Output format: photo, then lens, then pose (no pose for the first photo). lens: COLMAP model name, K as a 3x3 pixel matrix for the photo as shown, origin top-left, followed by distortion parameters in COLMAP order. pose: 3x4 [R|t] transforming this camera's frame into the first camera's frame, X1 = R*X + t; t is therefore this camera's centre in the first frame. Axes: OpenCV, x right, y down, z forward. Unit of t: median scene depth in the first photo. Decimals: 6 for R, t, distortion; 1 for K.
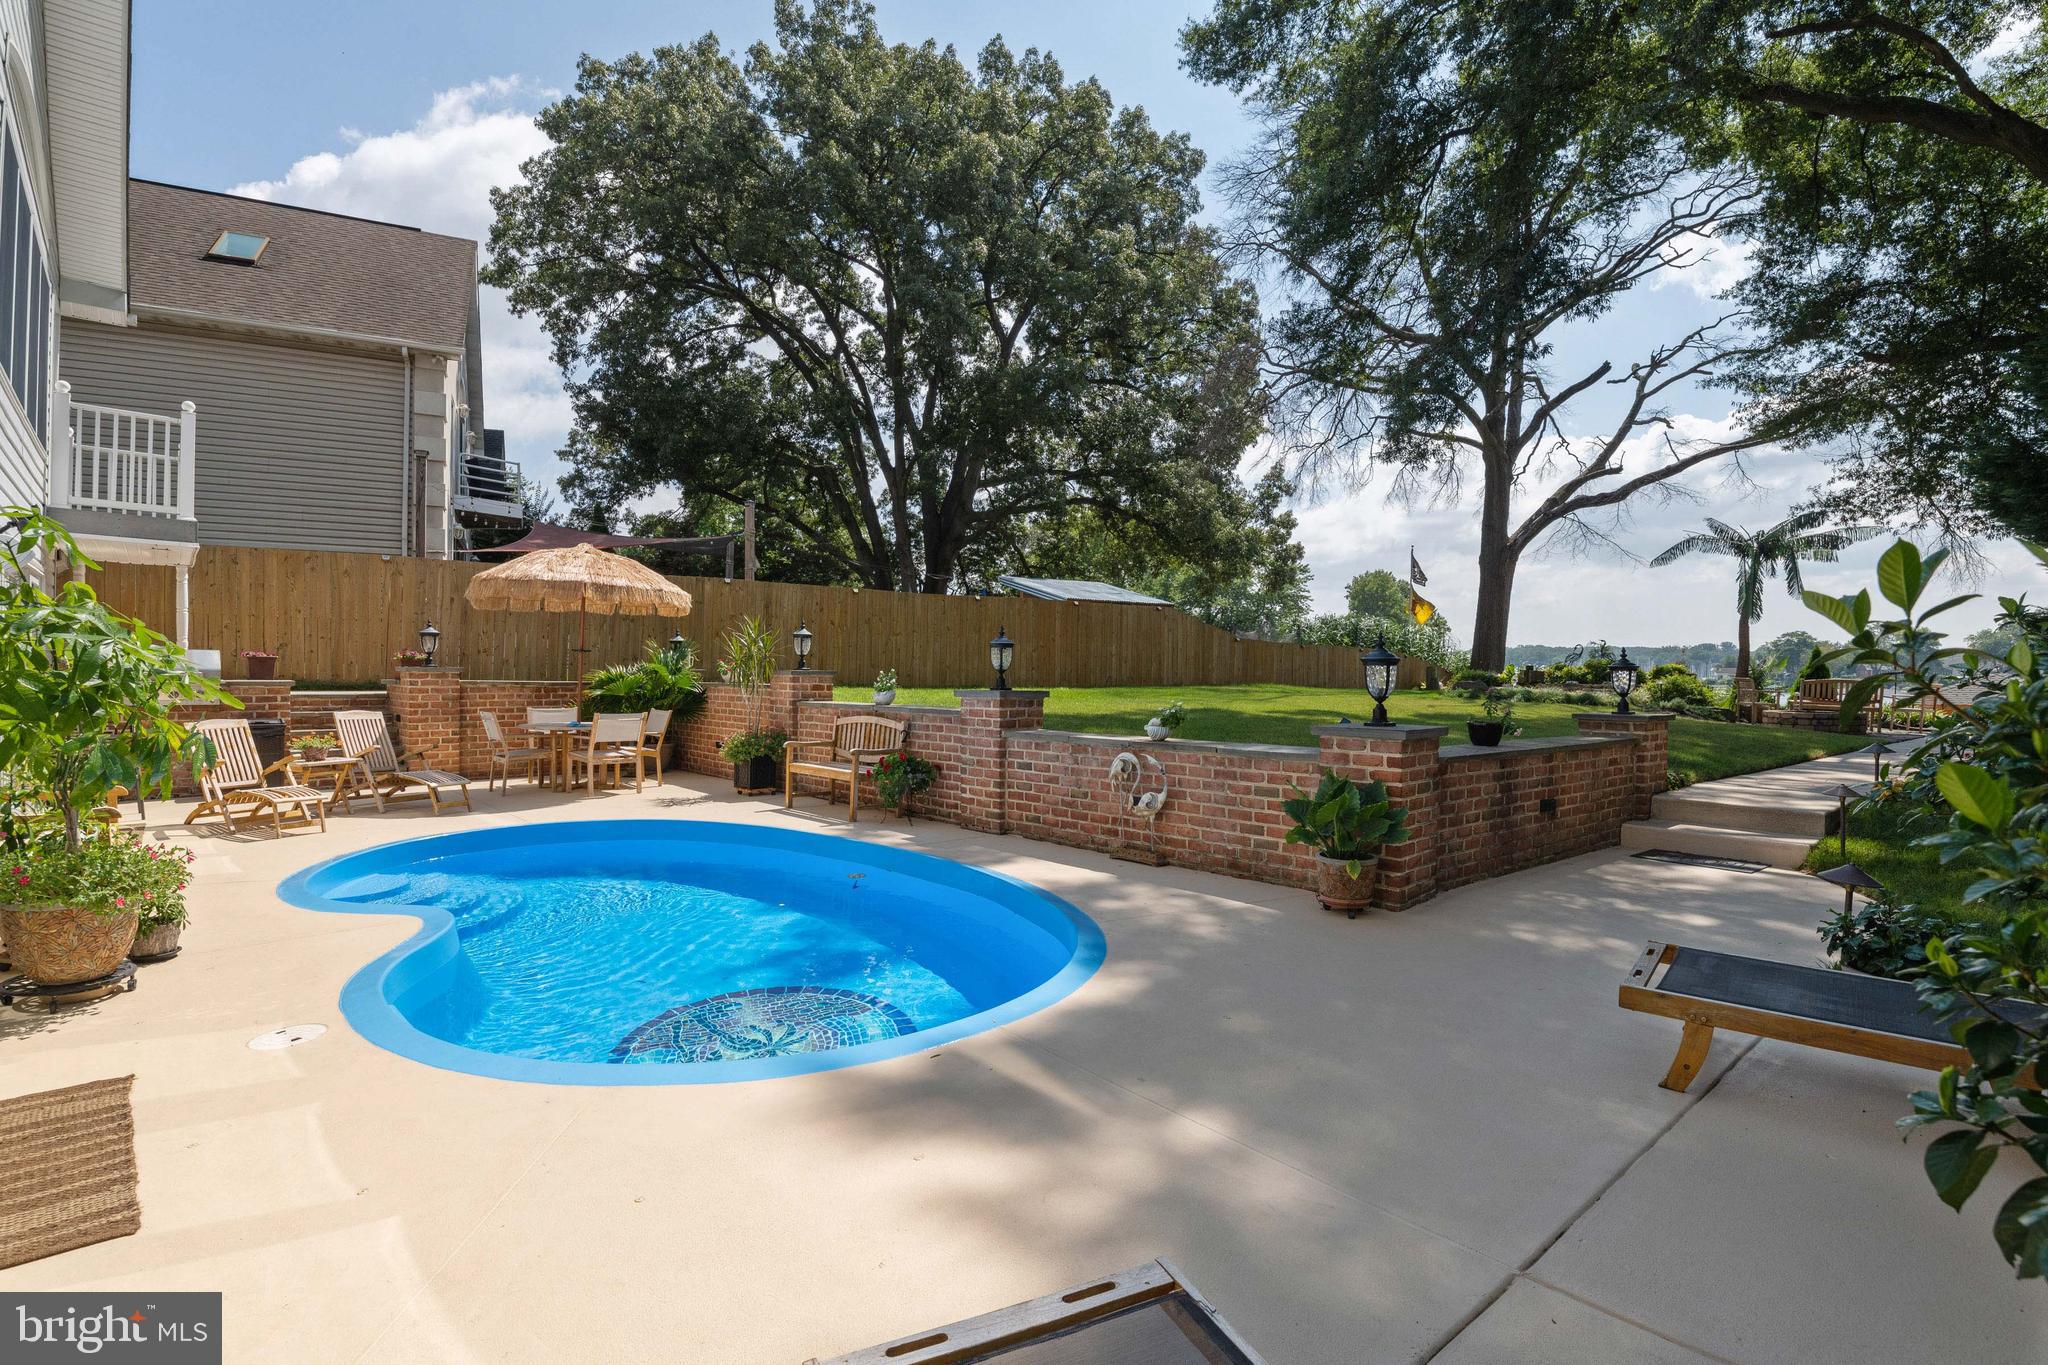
lens RADIAL K [[919.0, 0, 1024.0], [0, 919.0, 682.5], [0, 0, 1]] dist [-0.014622, -0.008134]
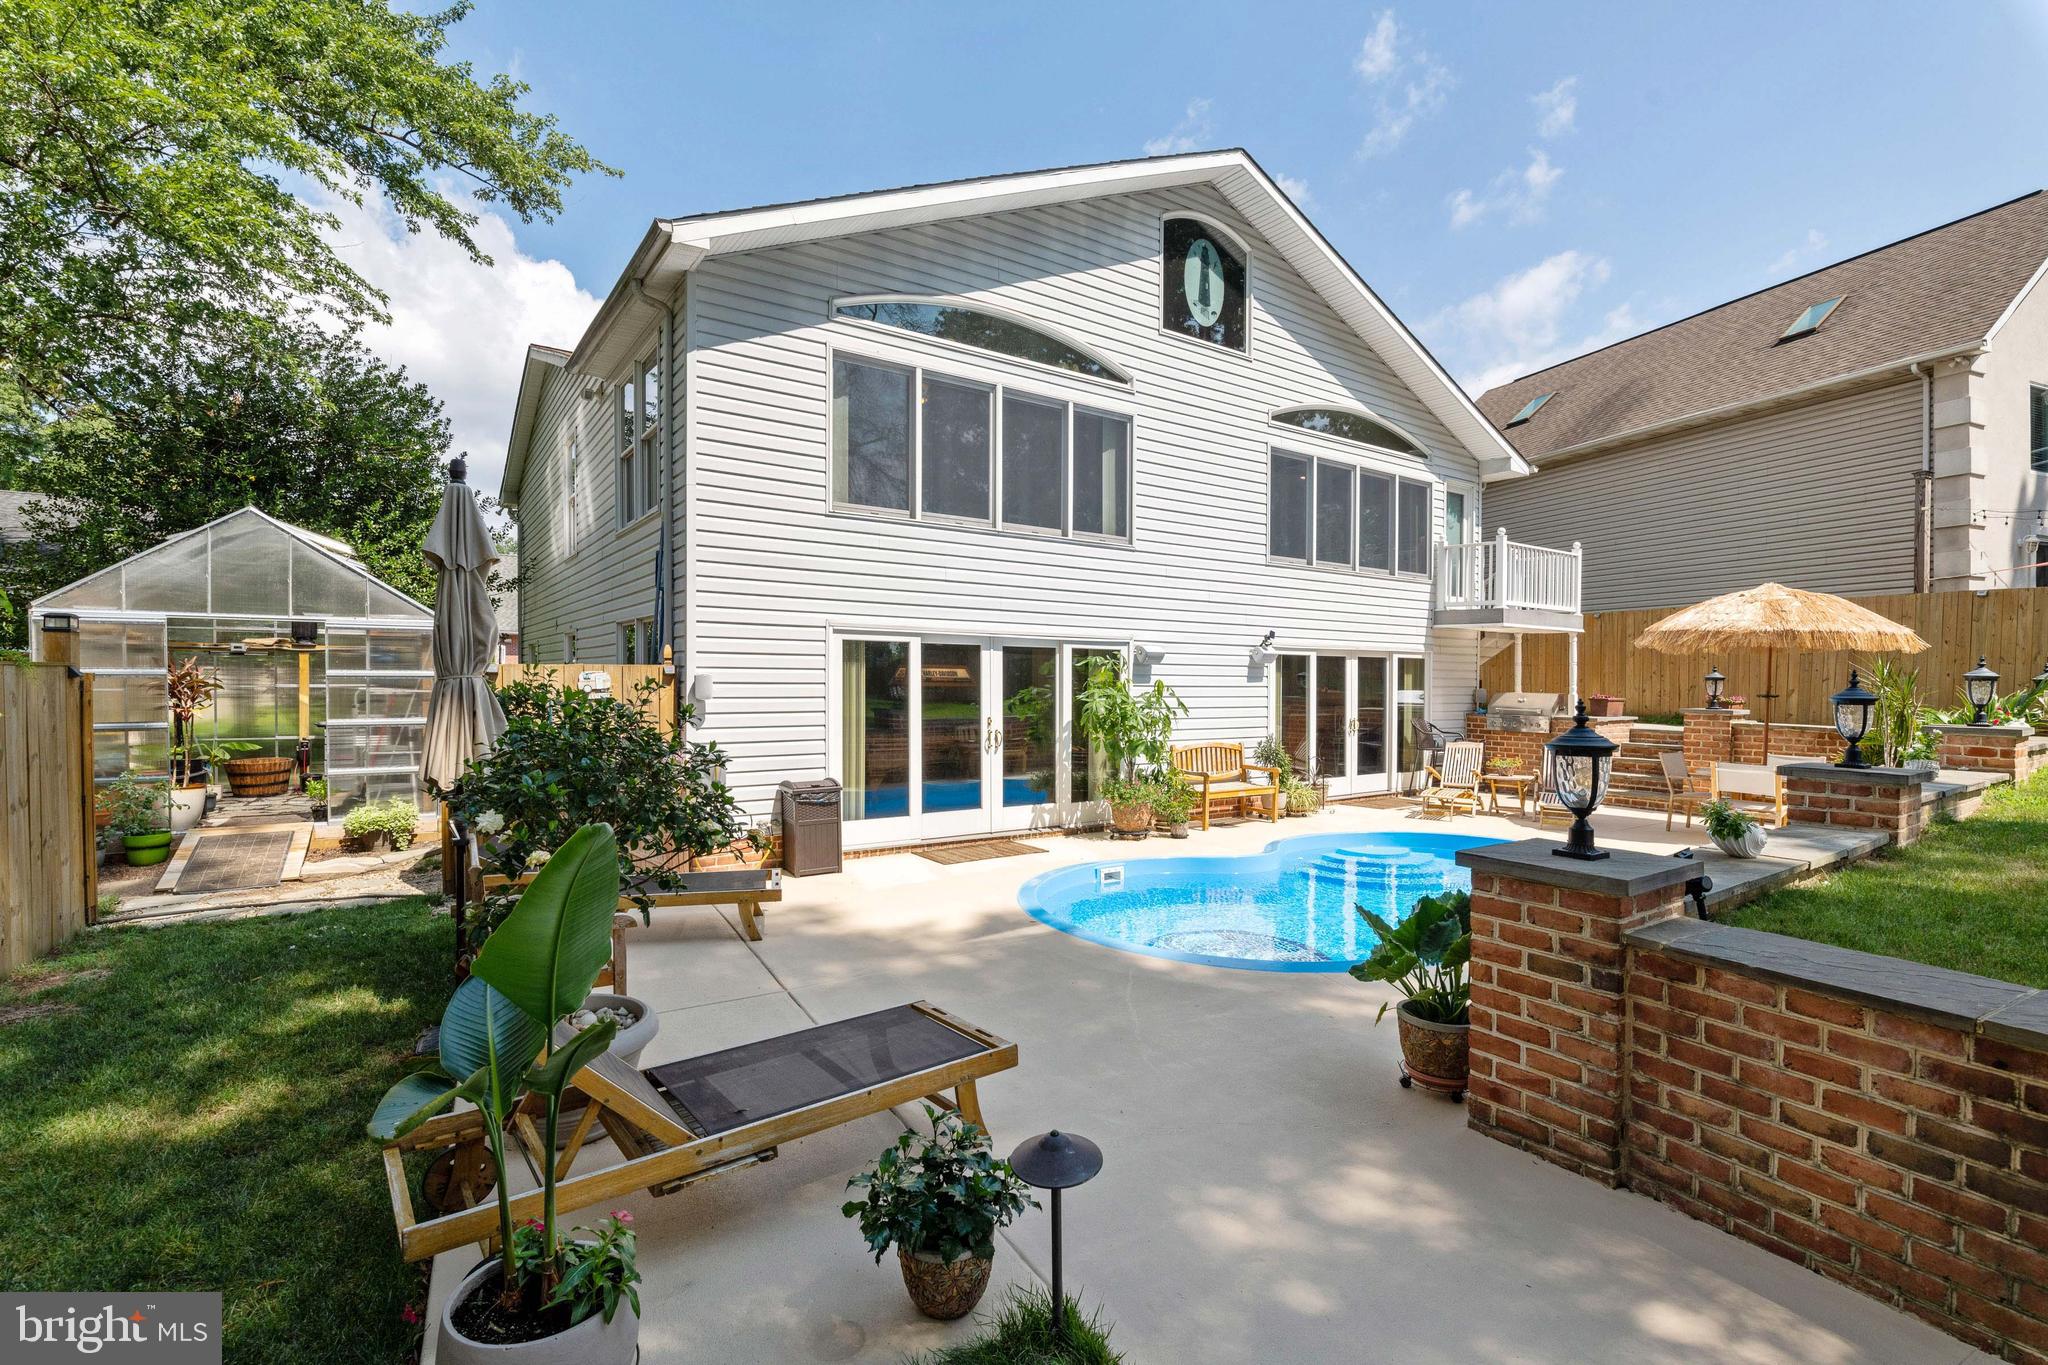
lens RADIAL K [[899.1, 0, 1036.0], [0, 899.1, 664.8], [0, 0, 1]] dist [0.002647, -0.006817]
pose [[-0.153050, -0.026357, -0.987867, 0.519231], [-0.020381, 0.999516, -0.023511, -0.029005], [0.988008, 0.016536, -0.153513, 0.368041]]
